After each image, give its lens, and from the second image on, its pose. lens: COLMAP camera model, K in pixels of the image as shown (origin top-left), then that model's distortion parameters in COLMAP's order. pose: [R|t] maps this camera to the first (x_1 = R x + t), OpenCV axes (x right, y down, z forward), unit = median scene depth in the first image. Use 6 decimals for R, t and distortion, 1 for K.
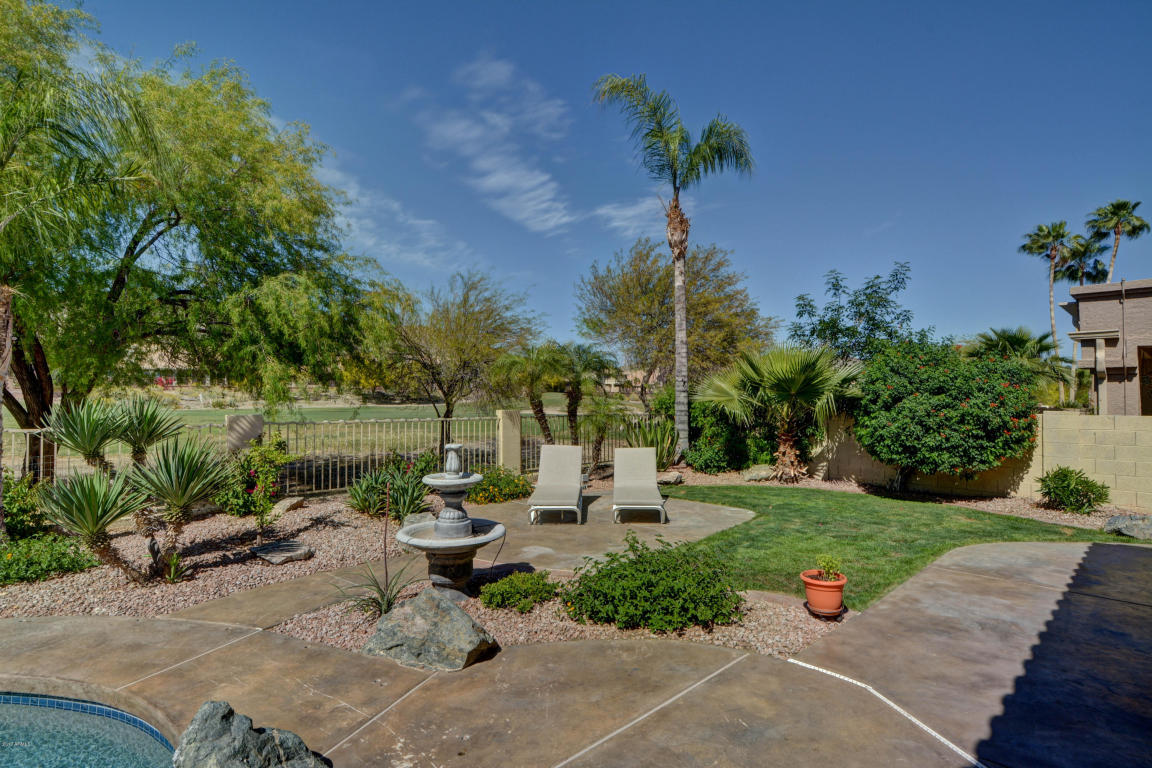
lens RADIAL K [[568.5, 0, 591.6], [0, 568.5, 399.3], [0, 0, 1]] dist [-0.002490, -0.005830]
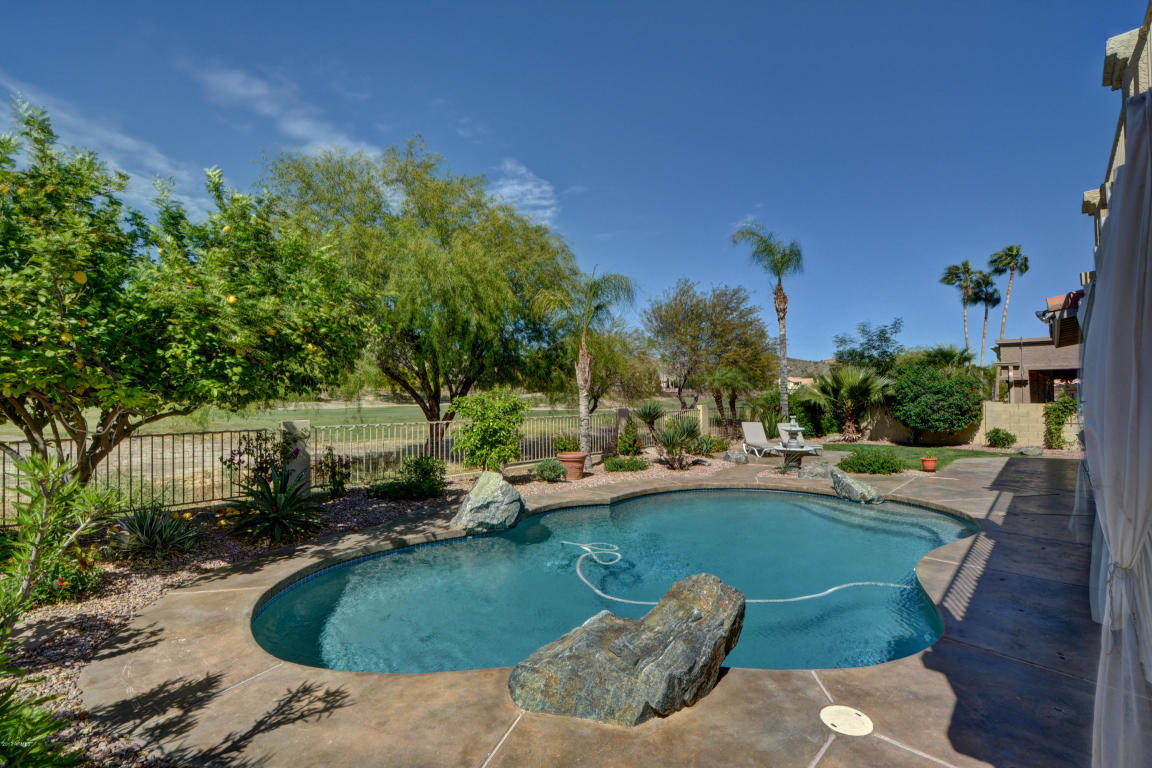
lens RADIAL K [[512.7, 0, 595.0], [0, 512.7, 405.2], [0, 0, 1]] dist [0.003504, -0.004121]
pose [[0.997031, -0.014894, 0.075544, -0.739459], [0.013667, 0.999767, 0.016724, -0.016737], [-0.075775, -0.015642, 0.997002, -0.736179]]
